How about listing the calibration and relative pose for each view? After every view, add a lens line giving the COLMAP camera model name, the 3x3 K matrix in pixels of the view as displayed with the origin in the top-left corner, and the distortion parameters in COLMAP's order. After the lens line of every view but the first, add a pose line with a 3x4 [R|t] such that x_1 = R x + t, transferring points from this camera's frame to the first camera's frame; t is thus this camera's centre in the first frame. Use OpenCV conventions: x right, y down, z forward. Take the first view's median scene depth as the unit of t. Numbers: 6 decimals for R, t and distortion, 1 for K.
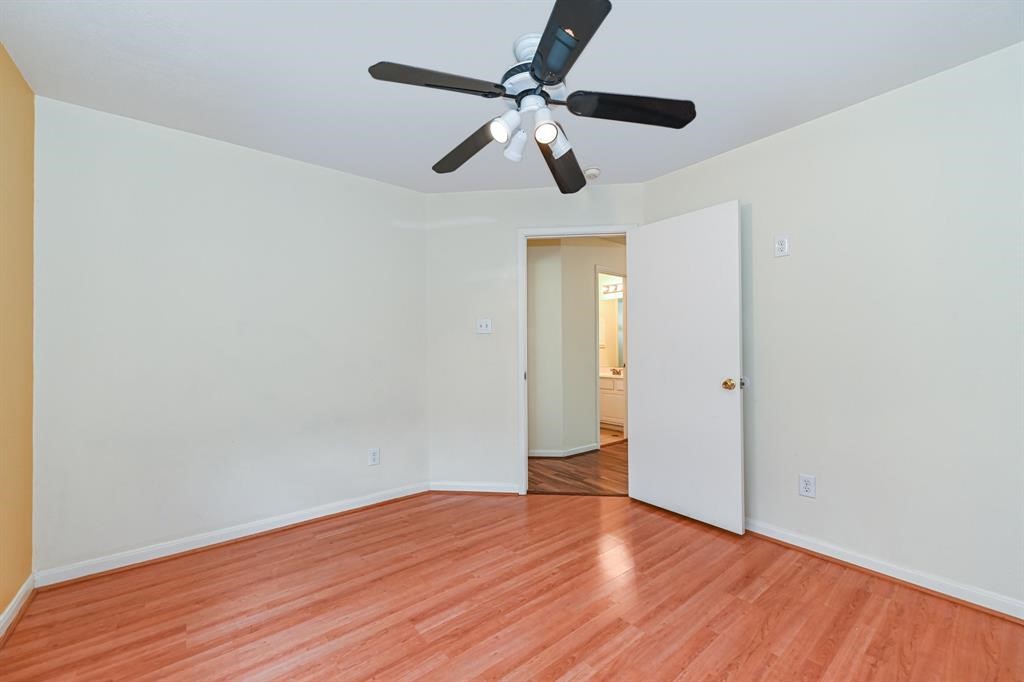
lens RADIAL K [[402.5, 0, 511.6], [0, 402.5, 344.3], [0, 0, 1]] dist [-0.000715, -0.000768]
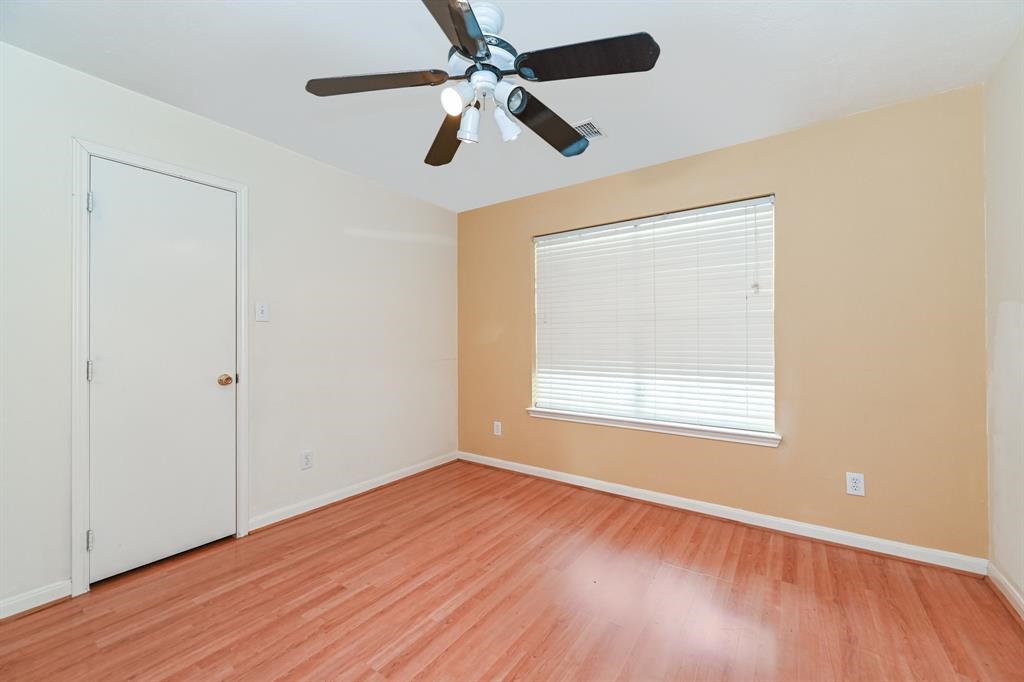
lens RADIAL K [[402.5, 0, 512.1], [0, 402.5, 341.7], [0, 0, 1]] dist [-0.000715, -0.000768]
pose [[-0.958823, 0.012614, -0.283725, 0.259424], [0.014789, 0.999875, -0.005525, 0.017238], [0.283620, -0.009493, -0.958890, 1.914460]]
